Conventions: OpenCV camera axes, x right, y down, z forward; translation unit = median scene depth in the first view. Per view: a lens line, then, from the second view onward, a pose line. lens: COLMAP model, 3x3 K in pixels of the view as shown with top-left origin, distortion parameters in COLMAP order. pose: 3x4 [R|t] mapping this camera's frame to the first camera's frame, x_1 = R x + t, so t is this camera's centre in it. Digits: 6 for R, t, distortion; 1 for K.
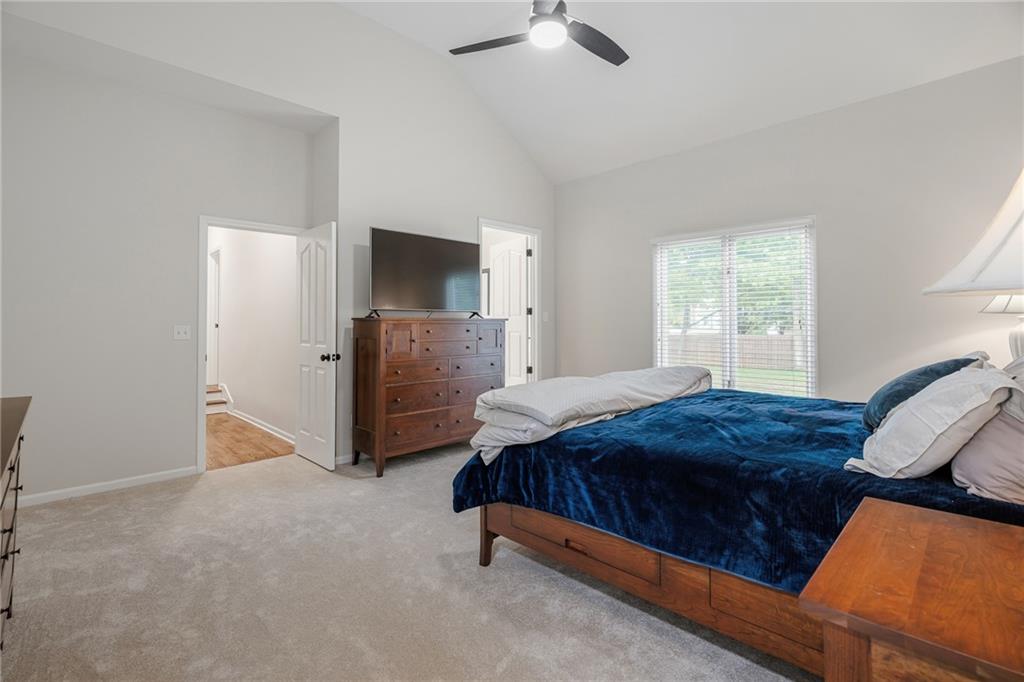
lens RADIAL K [[473.8, 0, 489.1], [0, 473.8, 319.7], [0, 0, 1]] dist [0.000406, 0.000127]
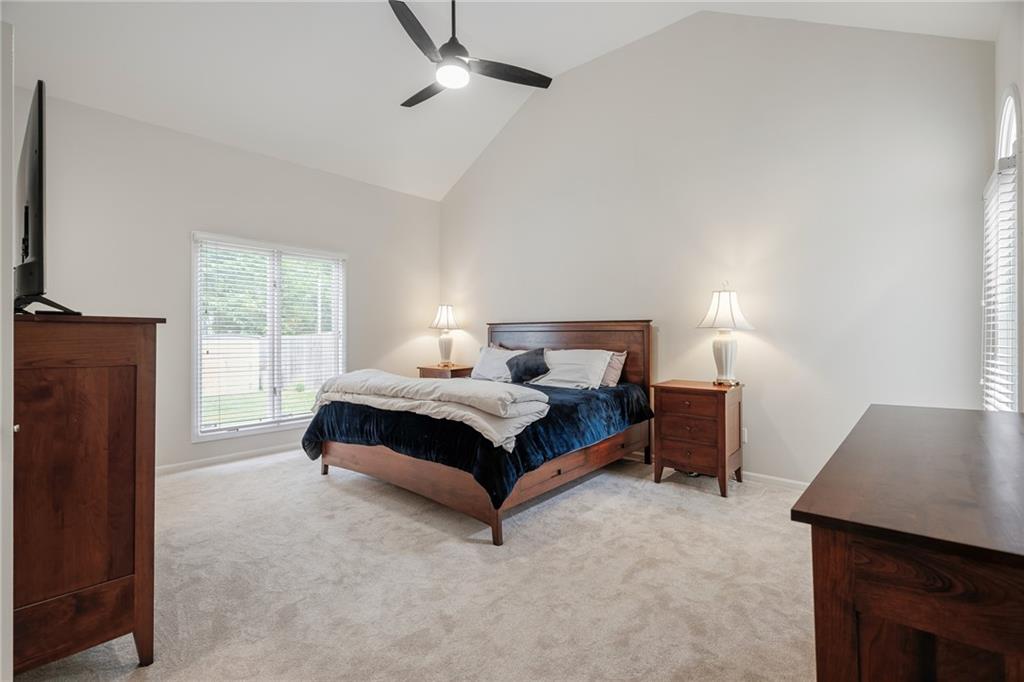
lens RADIAL K [[455.8, 0, 512.2], [0, 455.8, 330.2], [0, 0, 1]] dist [0.000329, 0.000149]
pose [[-0.091469, 0.008147, 0.995775, -1.272283], [-0.012503, 0.999878, -0.009329, 0.012964], [-0.995729, -0.013304, -0.091356, 1.235698]]
